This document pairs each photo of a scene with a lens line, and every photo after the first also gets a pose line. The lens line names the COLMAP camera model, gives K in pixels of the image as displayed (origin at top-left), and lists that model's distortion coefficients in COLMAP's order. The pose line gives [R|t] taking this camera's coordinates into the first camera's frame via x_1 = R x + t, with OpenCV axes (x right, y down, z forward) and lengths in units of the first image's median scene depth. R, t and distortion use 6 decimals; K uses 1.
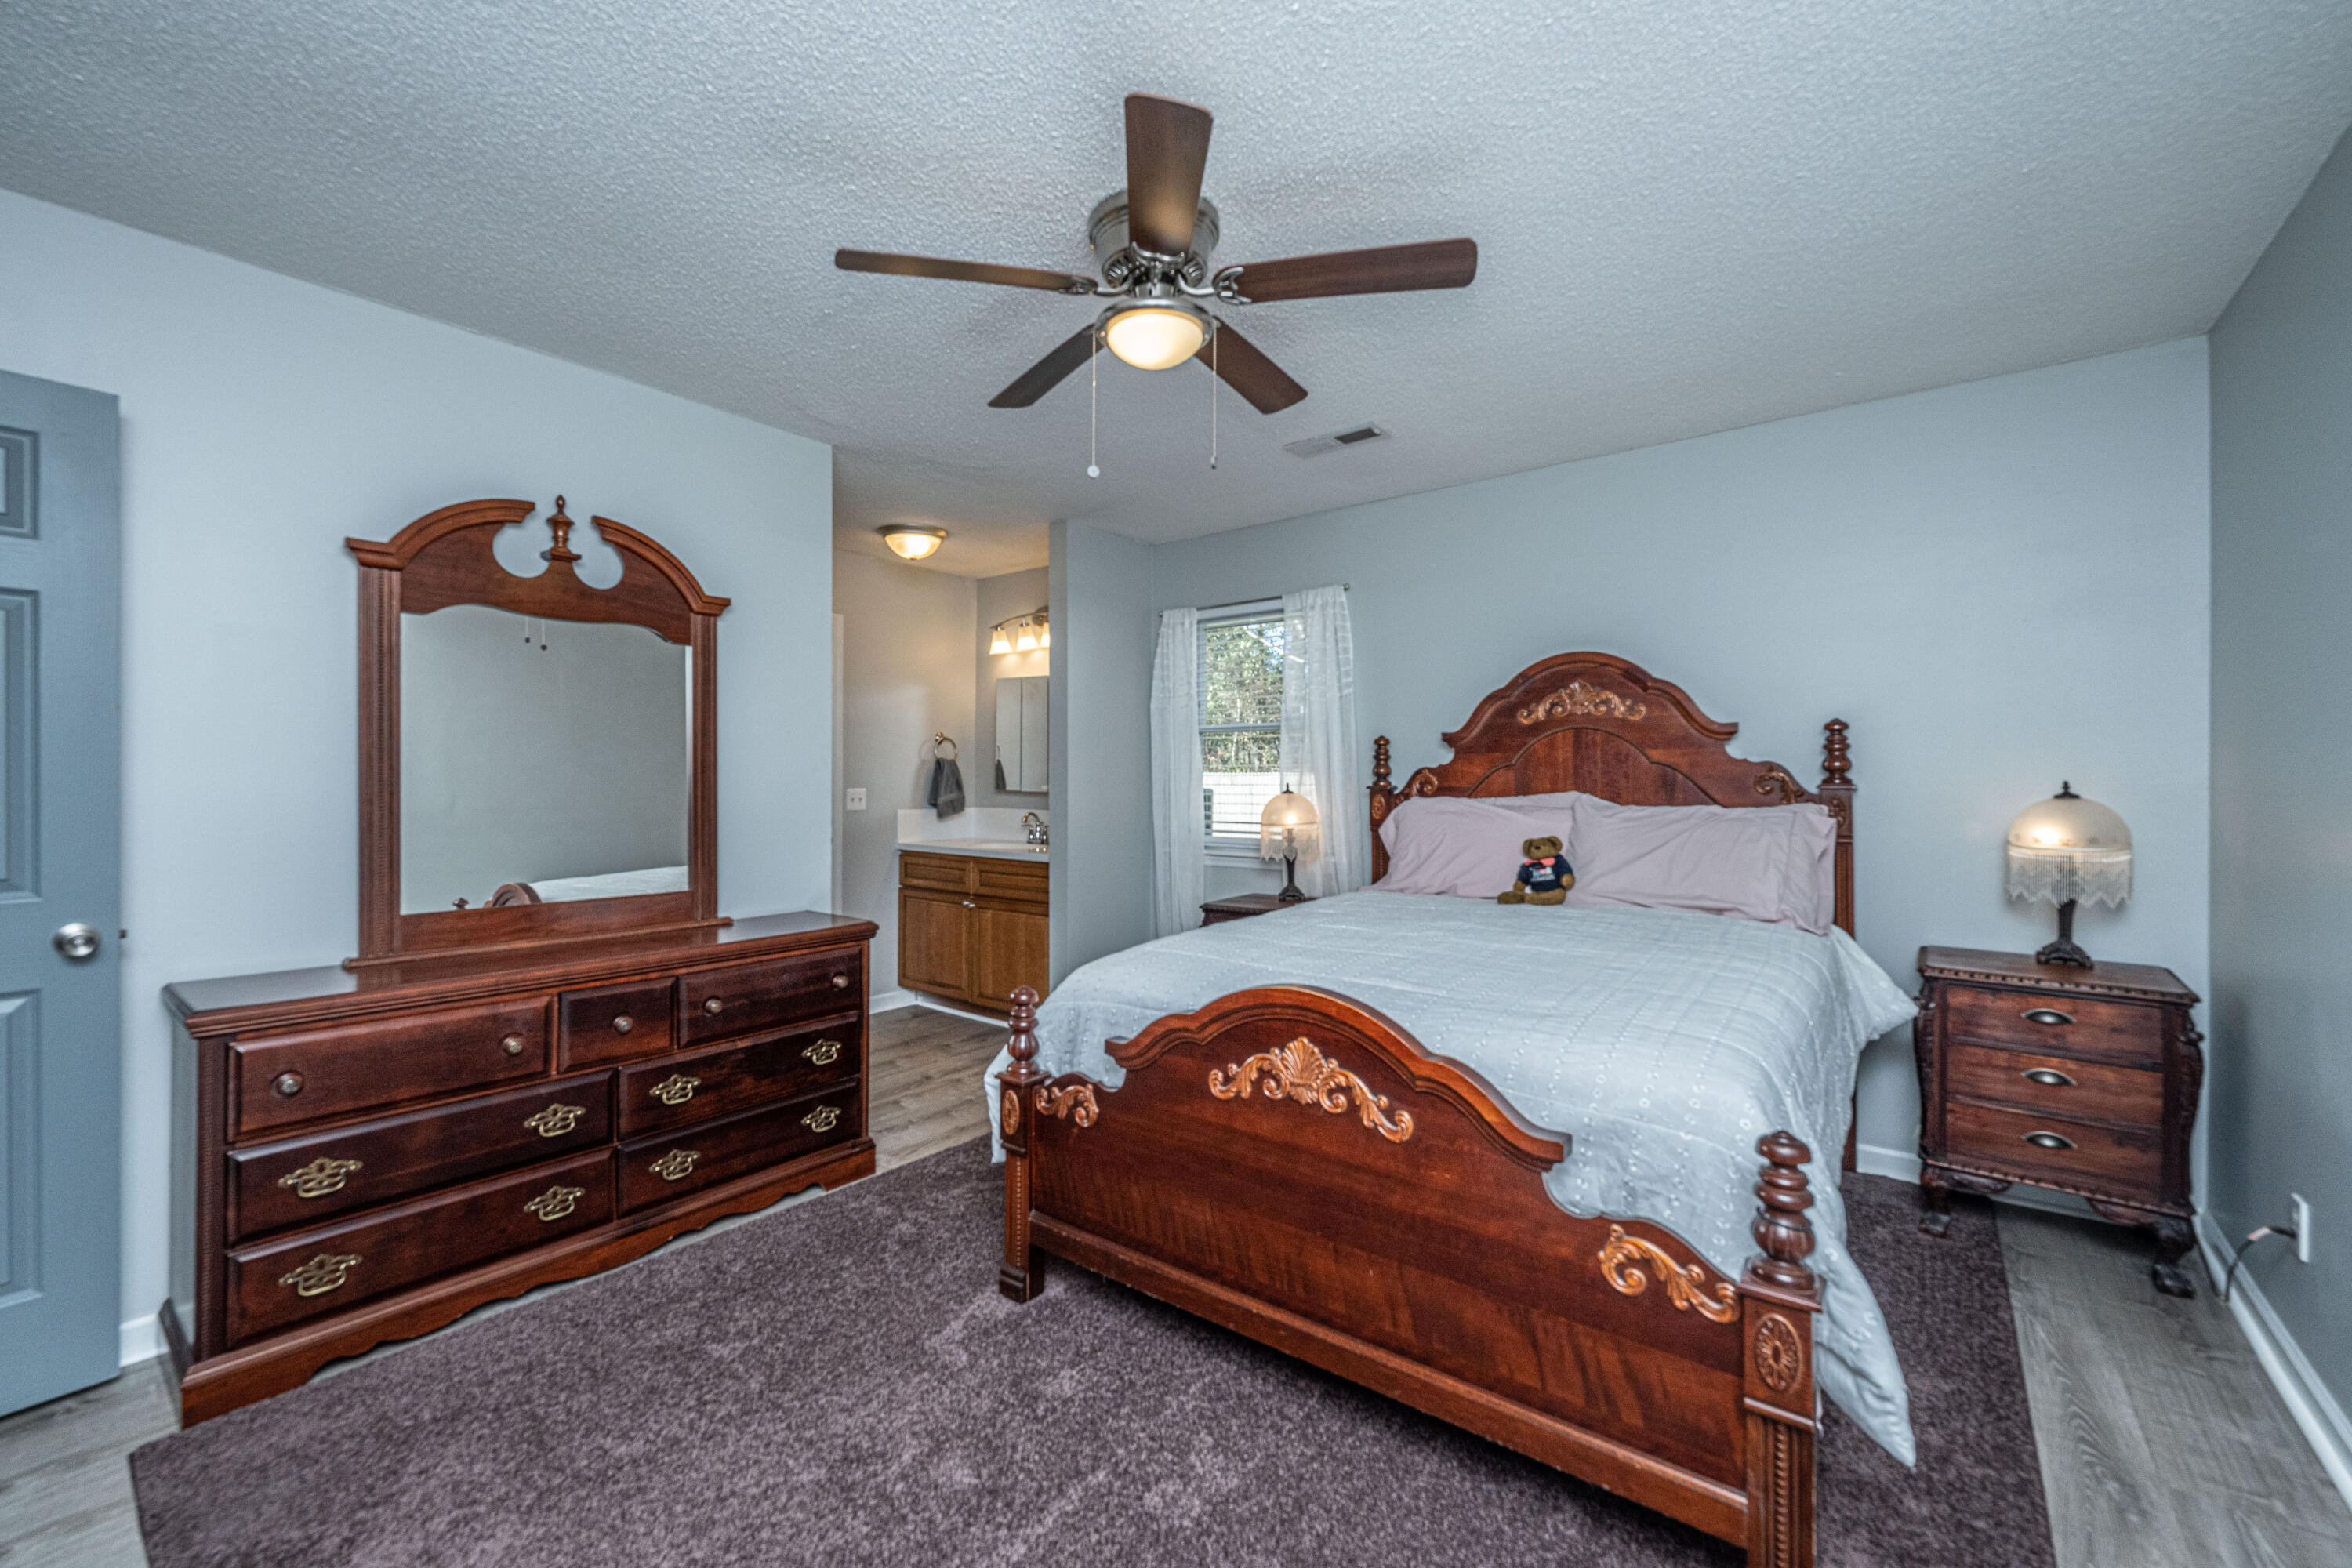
lens RADIAL K [[945.7, 0, 1119.4], [0, 945.7, 783.8], [0, 0, 1]] dist [-0.001952, -0.000456]
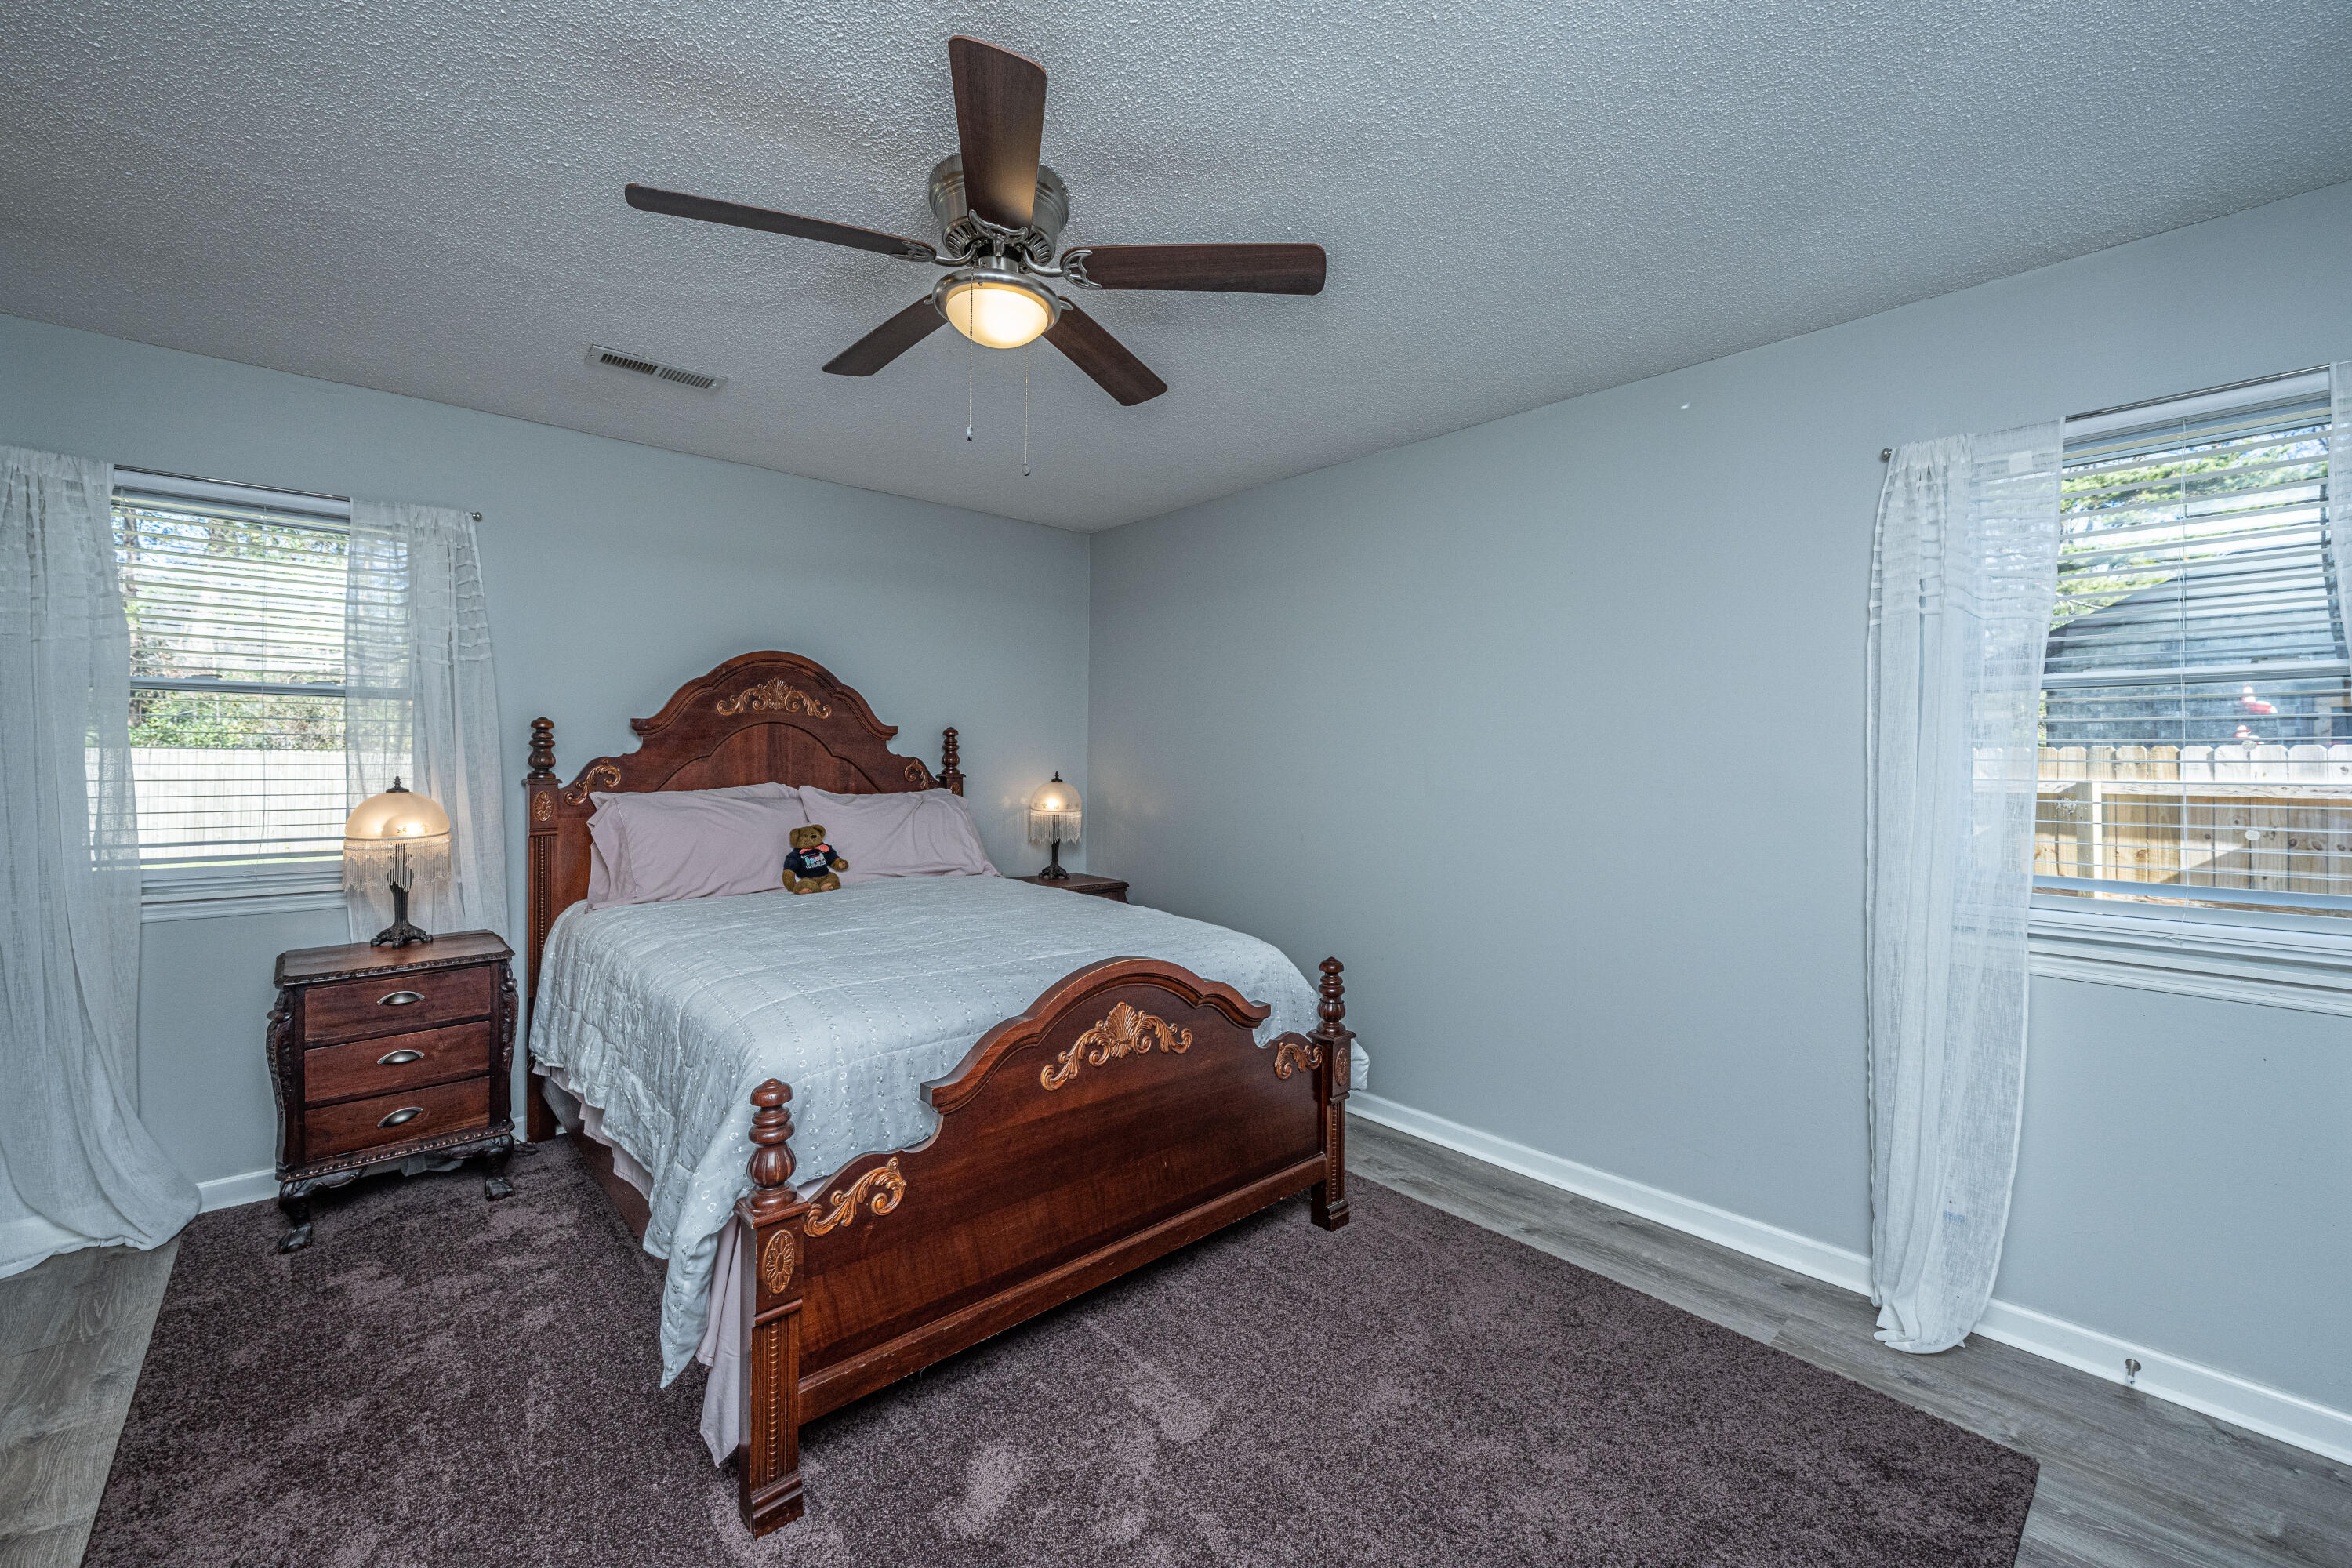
lens RADIAL K [[945.7, 0, 1167.4], [0, 945.7, 769.2], [0, 0, 1]] dist [-0.001952, -0.000456]
pose [[0.146691, -0.007646, 0.989153, -0.556119], [-0.001427, 0.999967, 0.007942, -0.017246], [-0.989181, -0.002576, 0.146676, 0.448336]]
